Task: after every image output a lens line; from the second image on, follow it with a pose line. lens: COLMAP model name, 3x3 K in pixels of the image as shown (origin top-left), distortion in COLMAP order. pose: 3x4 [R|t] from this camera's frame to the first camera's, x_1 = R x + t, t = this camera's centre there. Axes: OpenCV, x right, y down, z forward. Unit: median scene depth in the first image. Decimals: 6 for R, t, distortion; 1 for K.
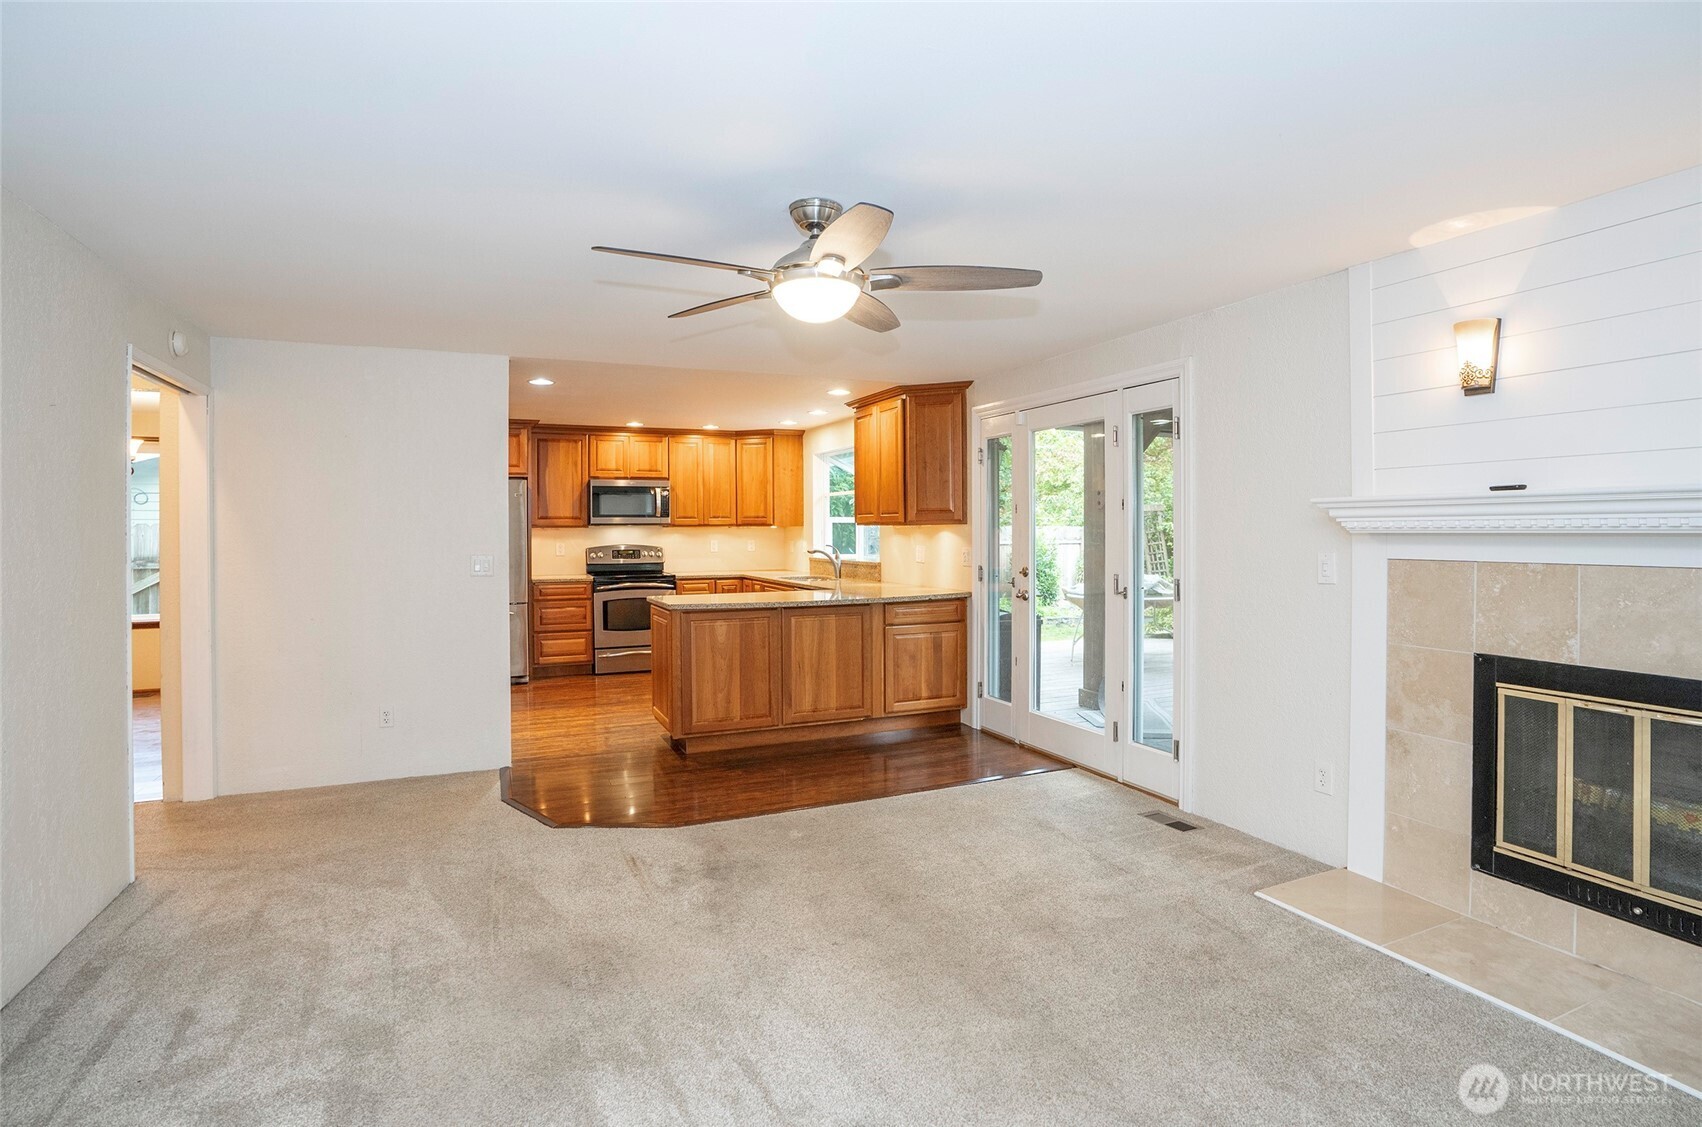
lens RADIAL K [[778.0, 0, 847.1], [0, 778.0, 557.5], [0, 0, 1]] dist [-0.073695, 0.023384]
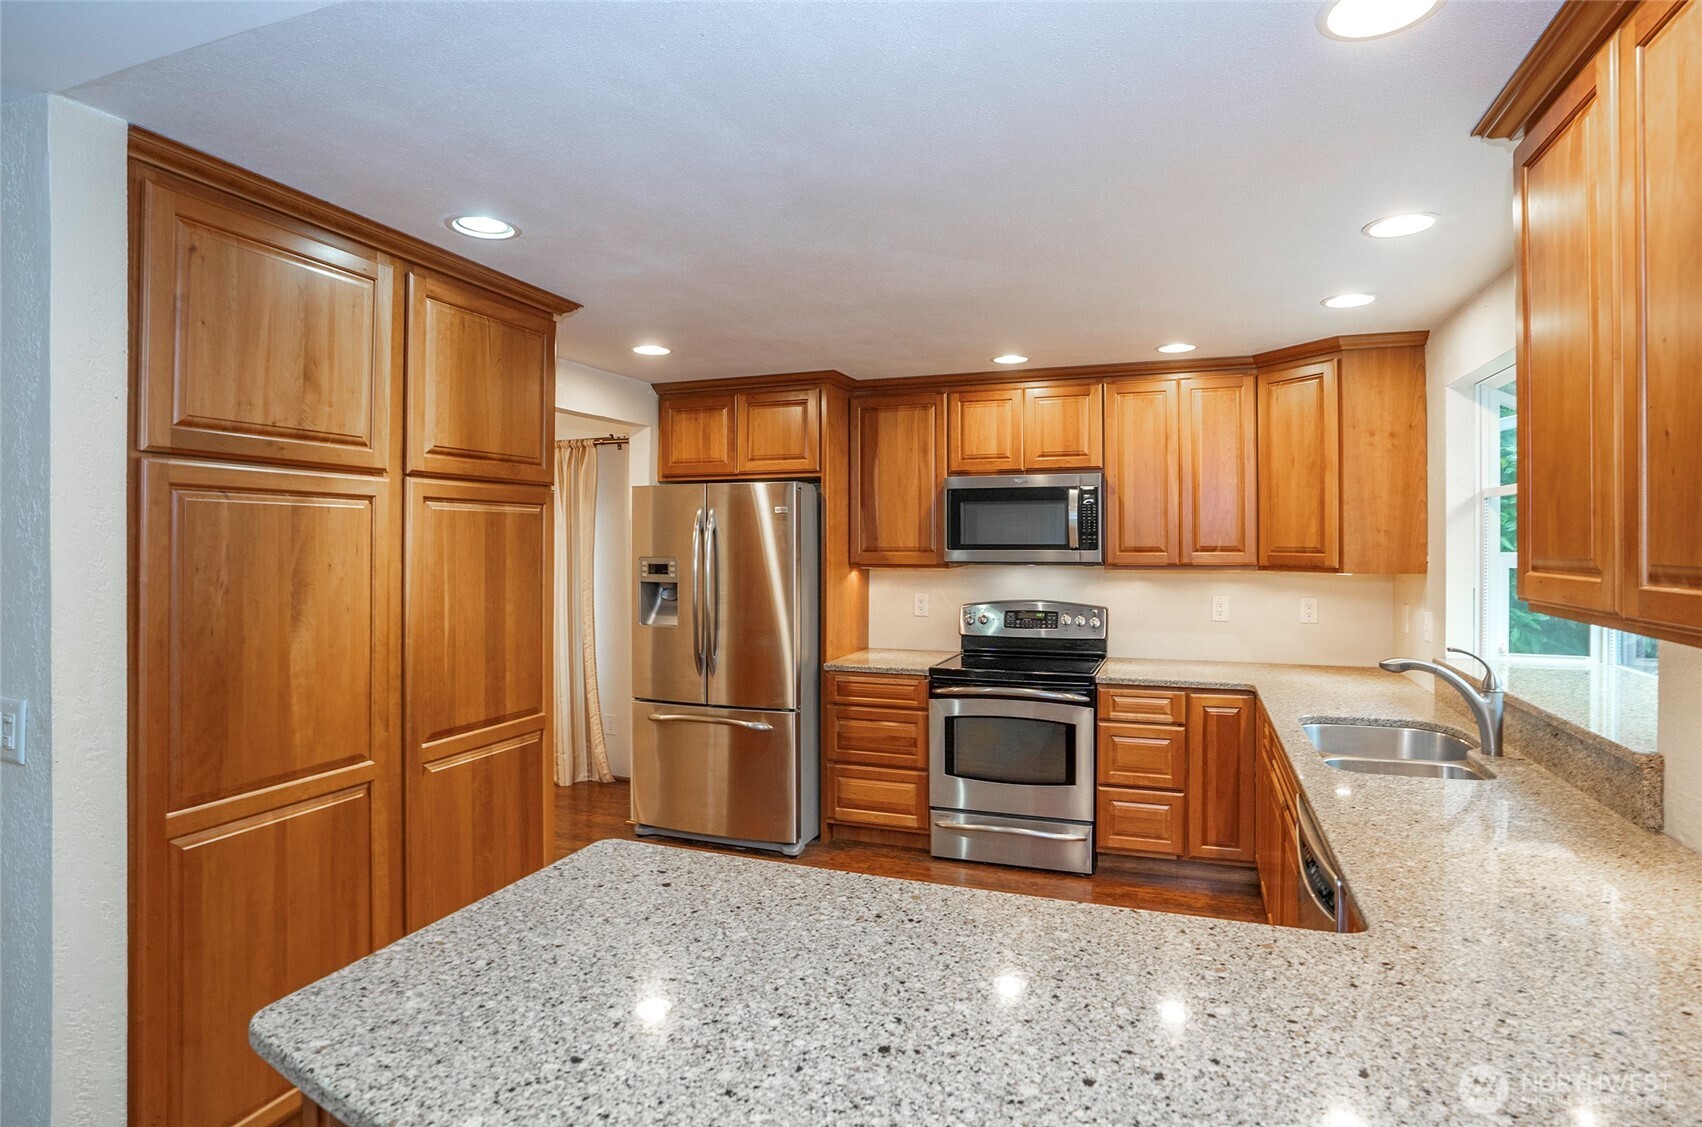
lens RADIAL K [[913.6, 0, 852.4], [0, 913.6, 545.5], [0, 0, 1]] dist [-0.040383, 0.000368]
pose [[0.741448, 0.003901, -0.670999, 0.035160], [-0.027959, 0.999294, -0.025084, -0.037260], [0.670428, 0.037359, 0.741034, 0.499751]]
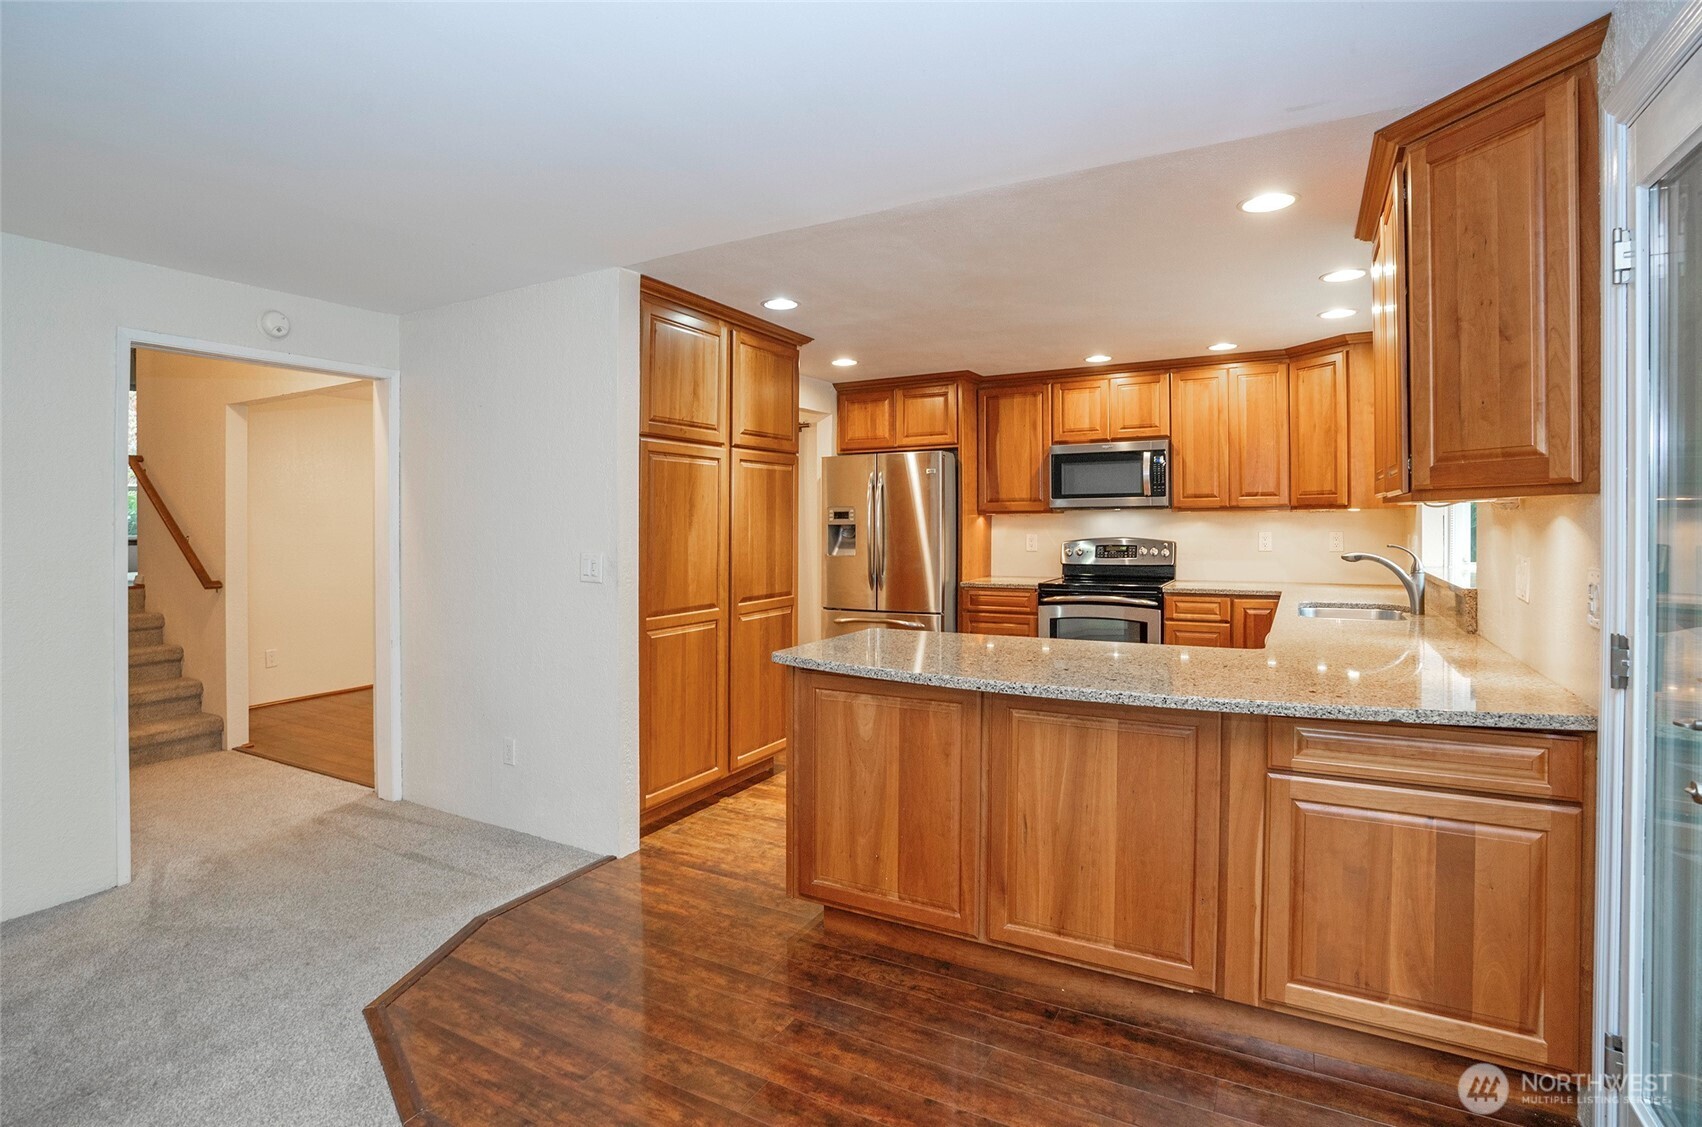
lens RADIAL K [[833.8, 0, 815.9], [0, 833.8, 536.9], [0, 0, 1]] dist [-0.051126, 0.015009]
pose [[0.615652, 0.014881, -0.787878, 0.138189], [-0.023169, 0.999731, 0.000779, -0.012248], [0.787678, 0.017775, 0.615831, 0.358368]]
